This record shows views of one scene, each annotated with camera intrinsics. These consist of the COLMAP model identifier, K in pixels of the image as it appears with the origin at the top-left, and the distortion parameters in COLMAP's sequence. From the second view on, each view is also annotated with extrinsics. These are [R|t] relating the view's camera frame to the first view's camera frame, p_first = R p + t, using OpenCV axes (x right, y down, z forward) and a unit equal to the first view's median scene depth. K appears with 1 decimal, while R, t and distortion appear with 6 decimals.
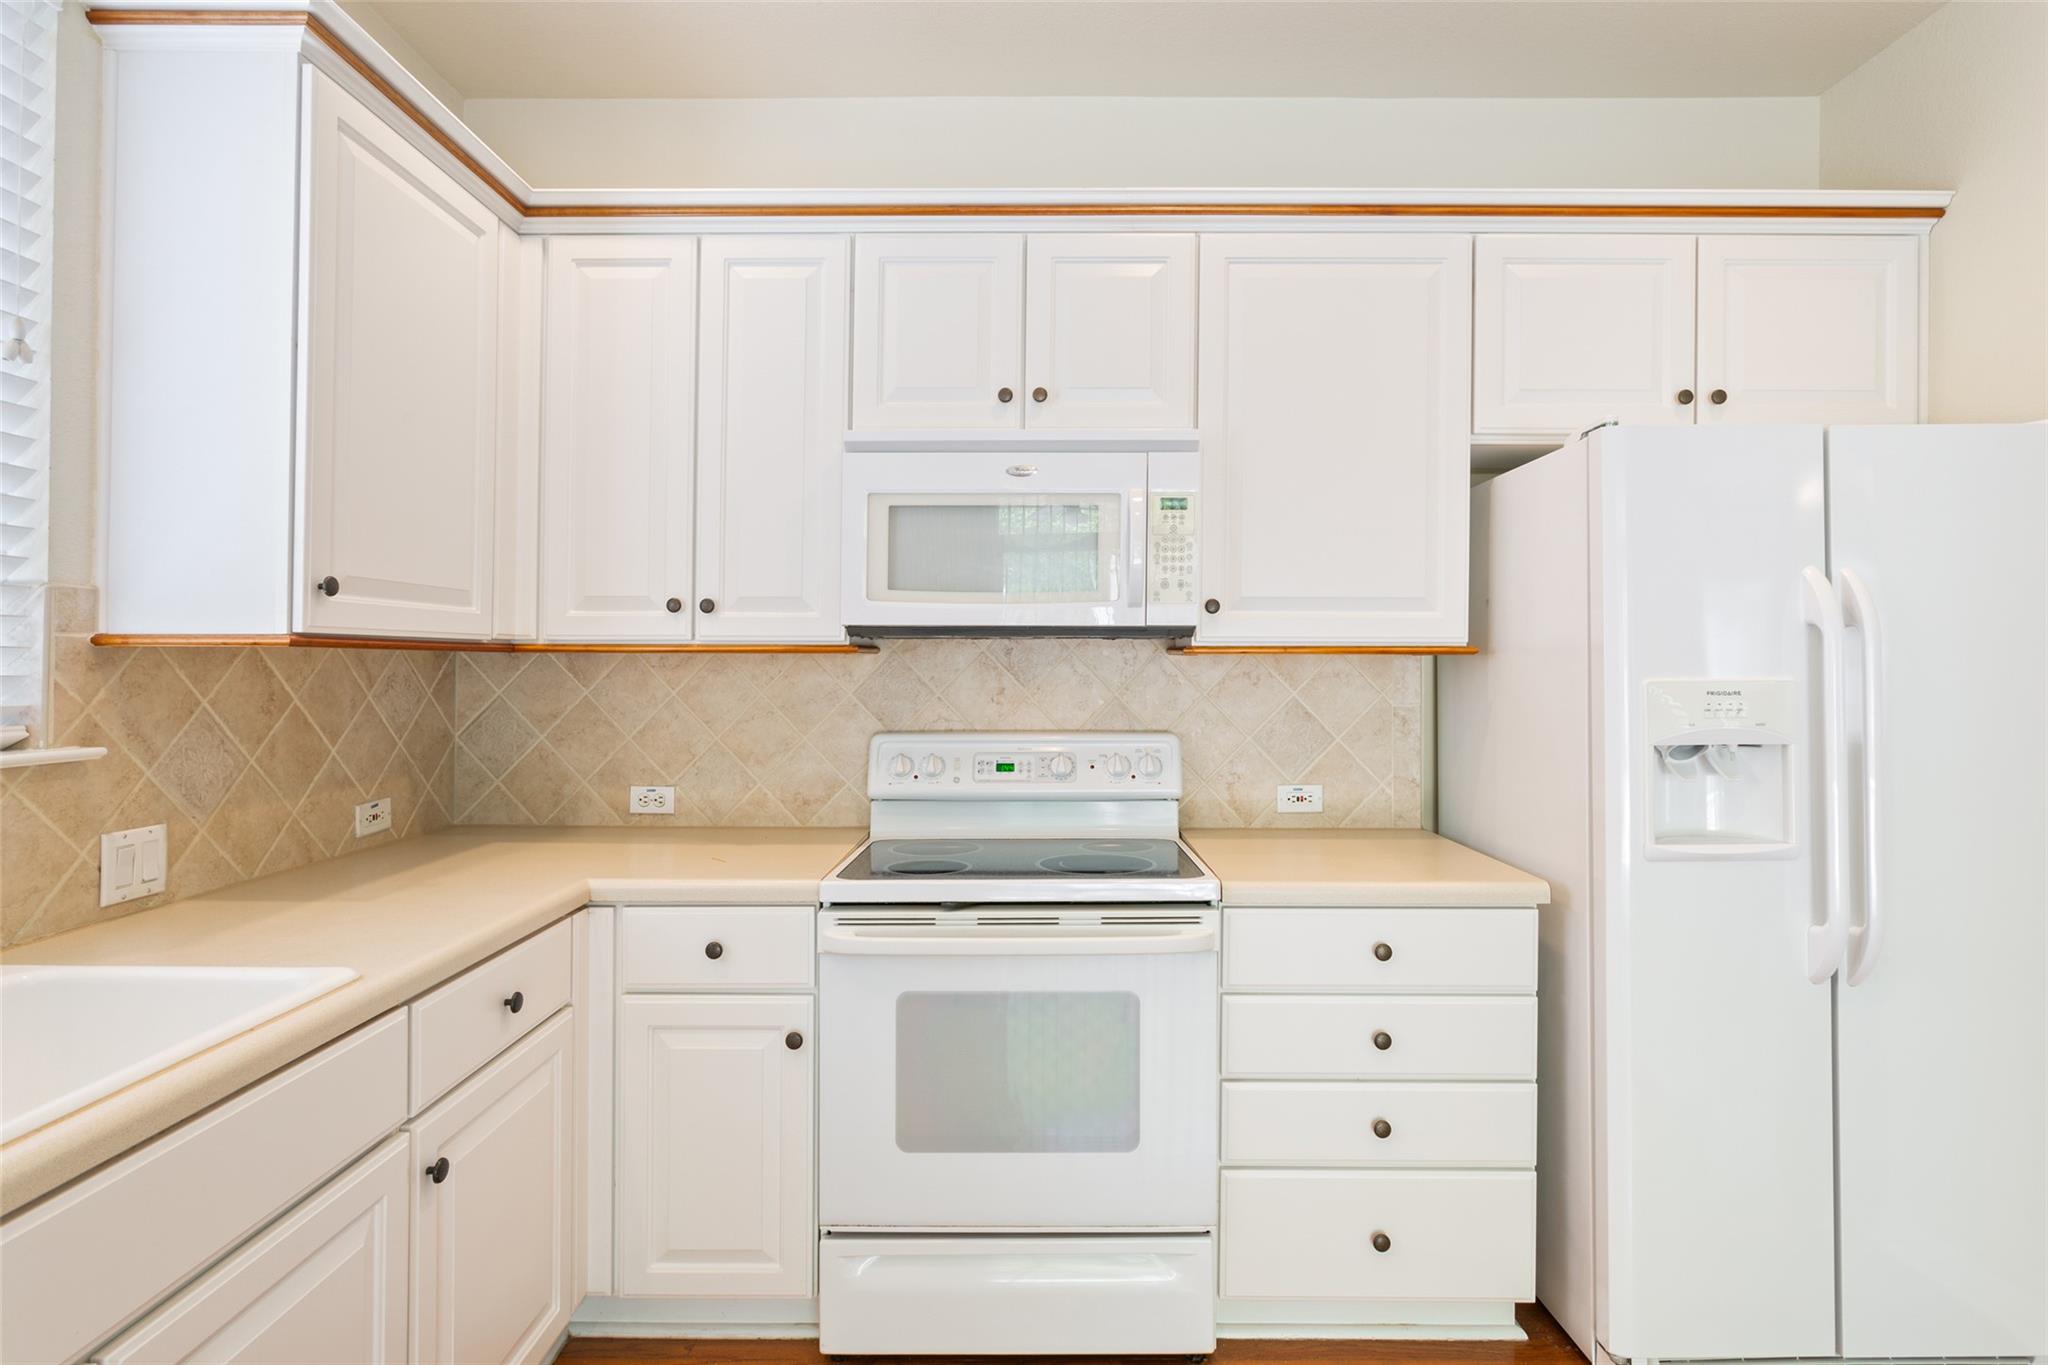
lens RADIAL K [[1012.1, 0, 1040.9], [0, 1012.1, 658.2], [0, 0, 1]] dist [-0.003018, 0.000712]
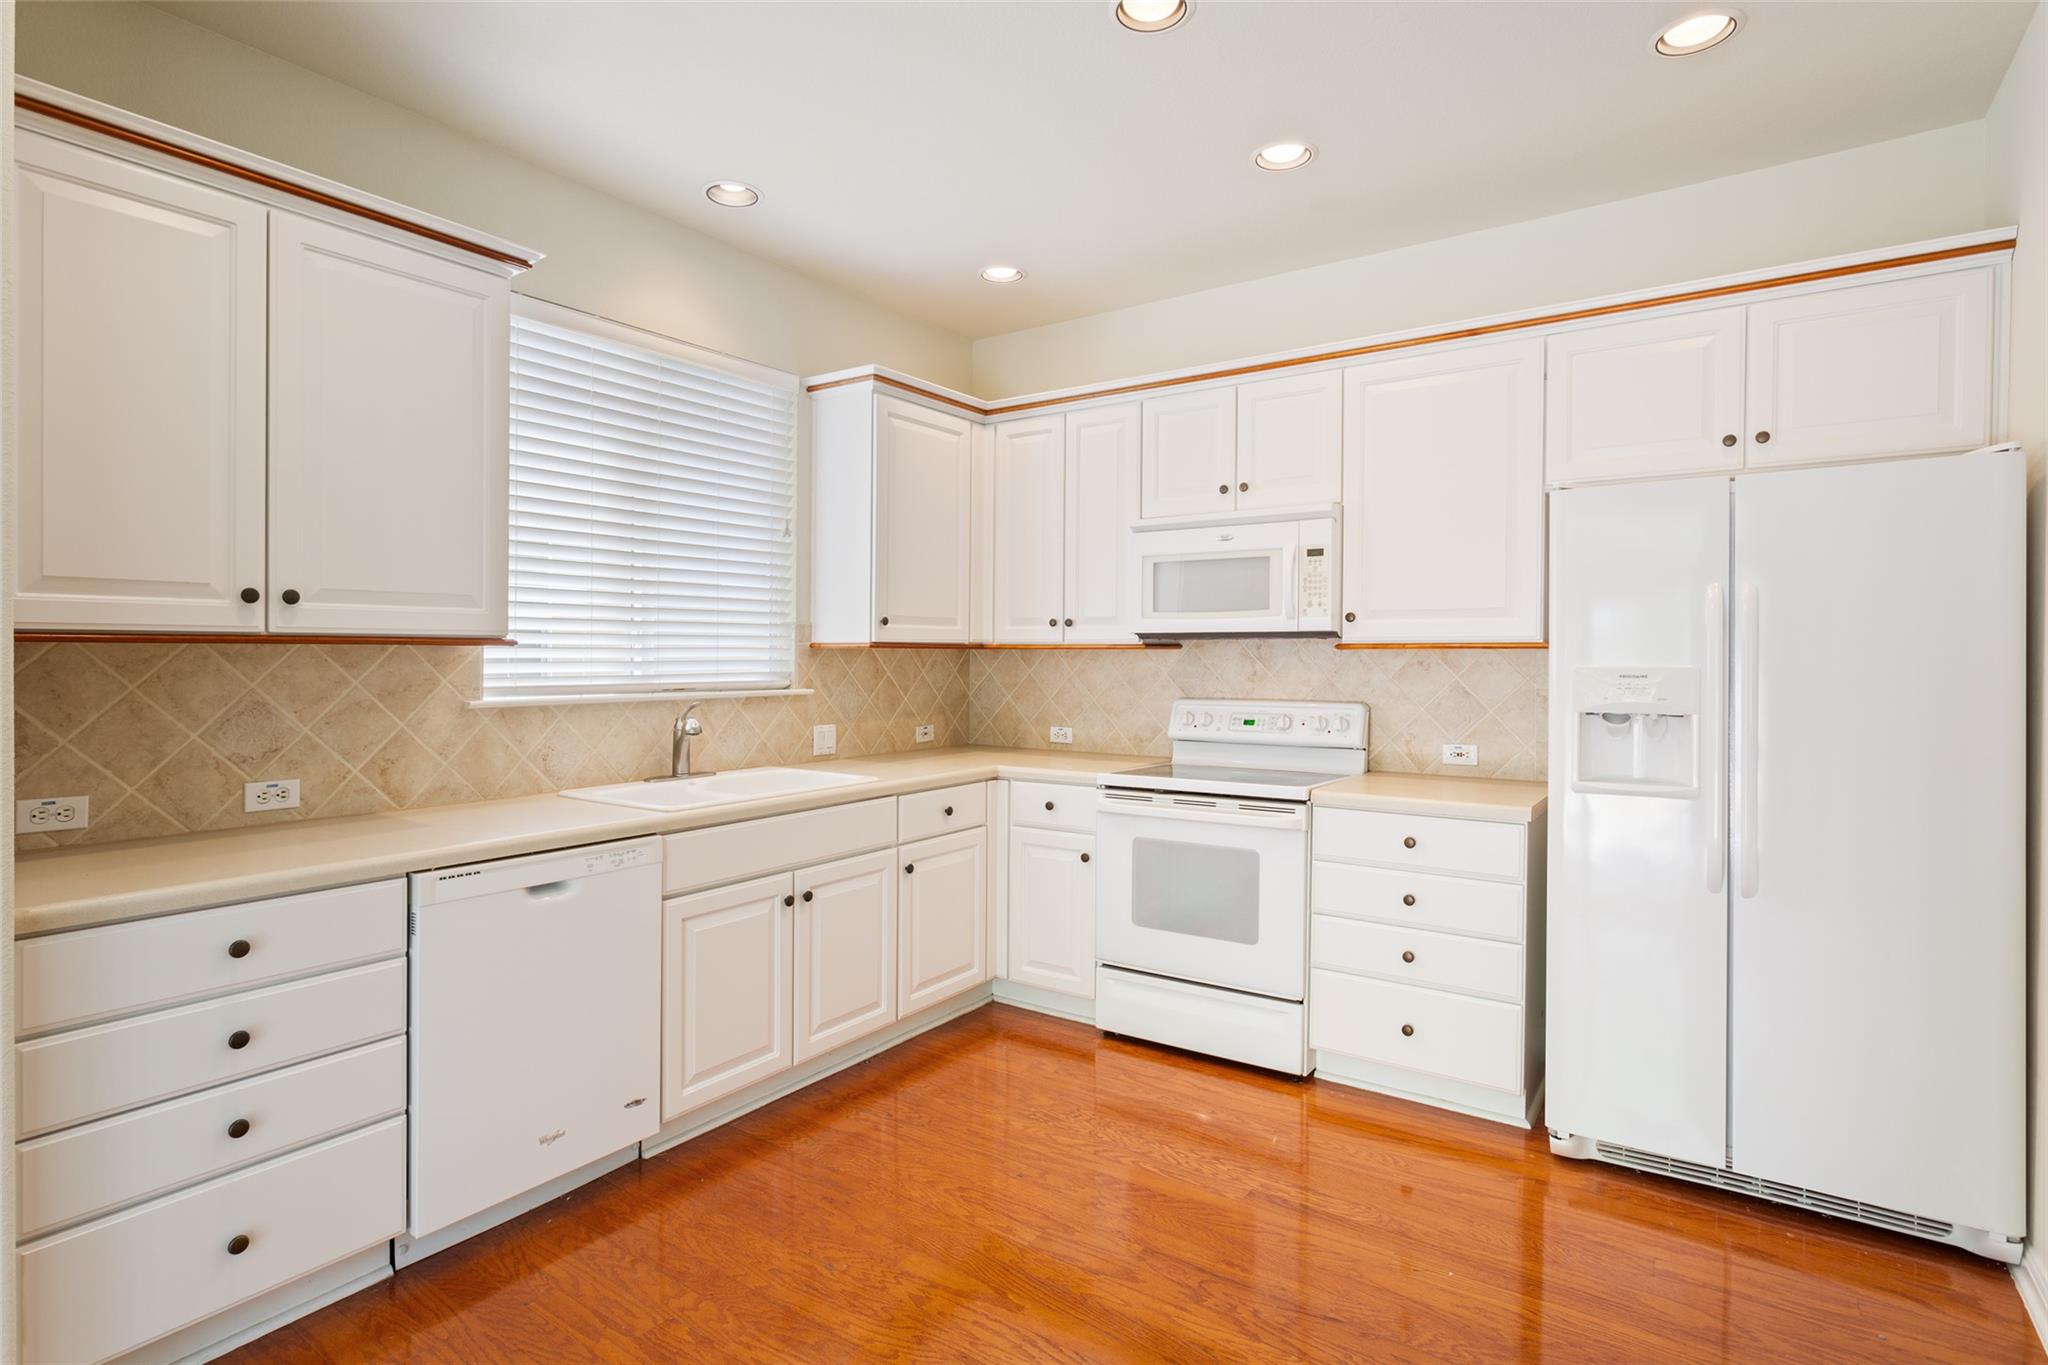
lens RADIAL K [[1012.1, 0, 1040.9], [0, 1012.1, 658.2], [0, 0, 1]] dist [-0.003018, 0.000712]
pose [[0.830506, 0.001847, -0.557006, 0.618076], [0.003000, 0.999965, 0.007788, -0.003328], [0.557001, -0.008139, 0.830472, -0.502087]]
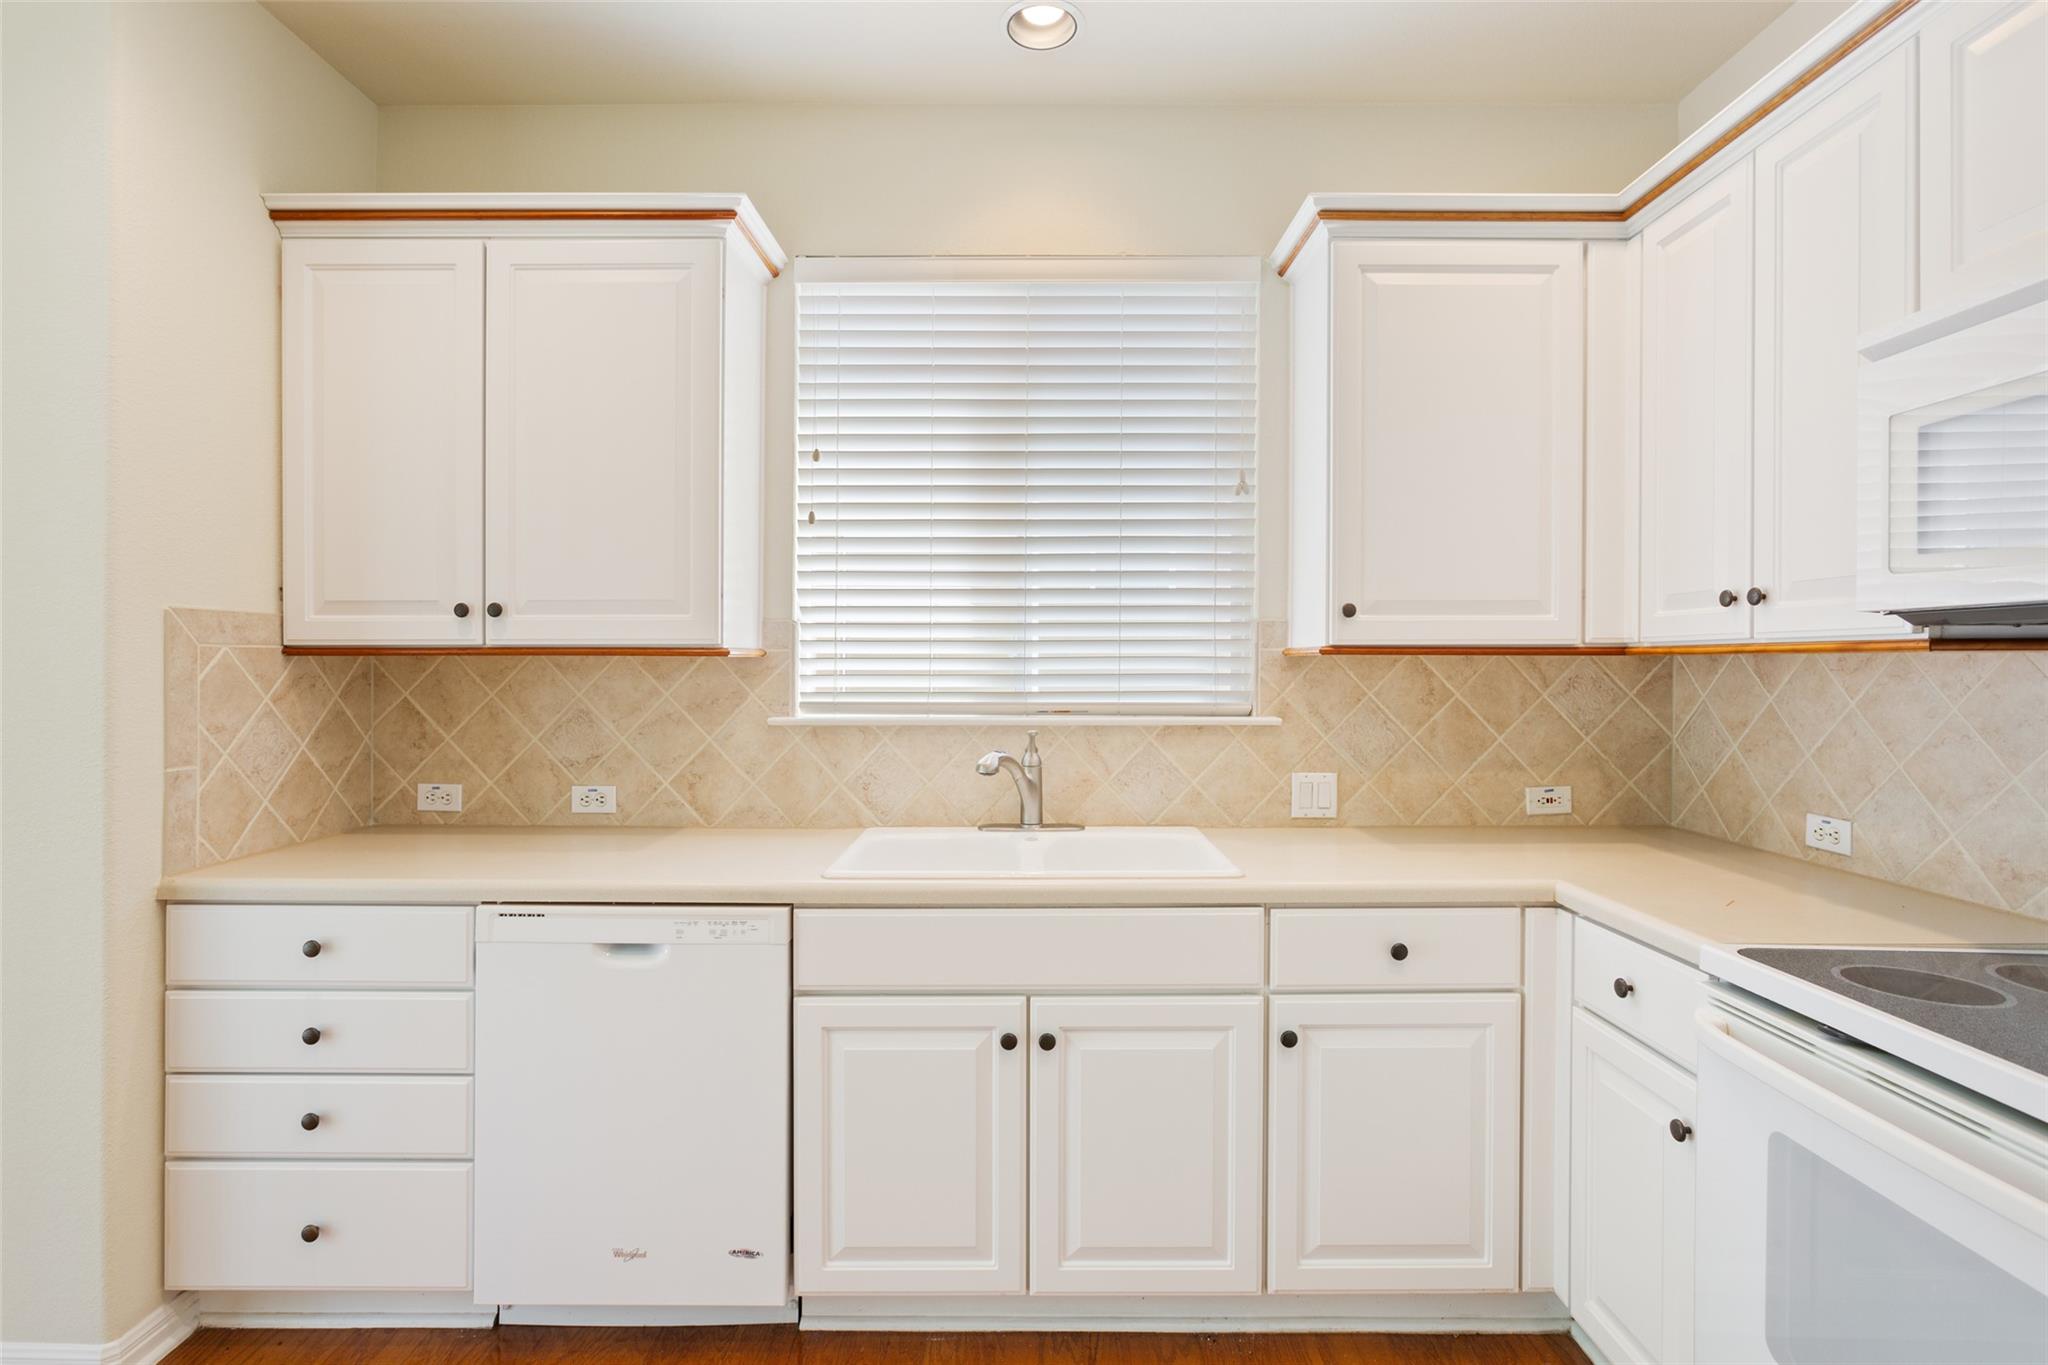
lens RADIAL K [[1005.6, 0, 1032.4], [0, 1005.6, 658.1], [0, 0, 1]] dist [-0.015687, 0.007203]
pose [[0.009441, -0.008642, -0.999918, 0.474970], [0.005591, 0.999947, -0.008590, 0.002046], [0.999940, -0.005509, 0.009489, 0.403459]]
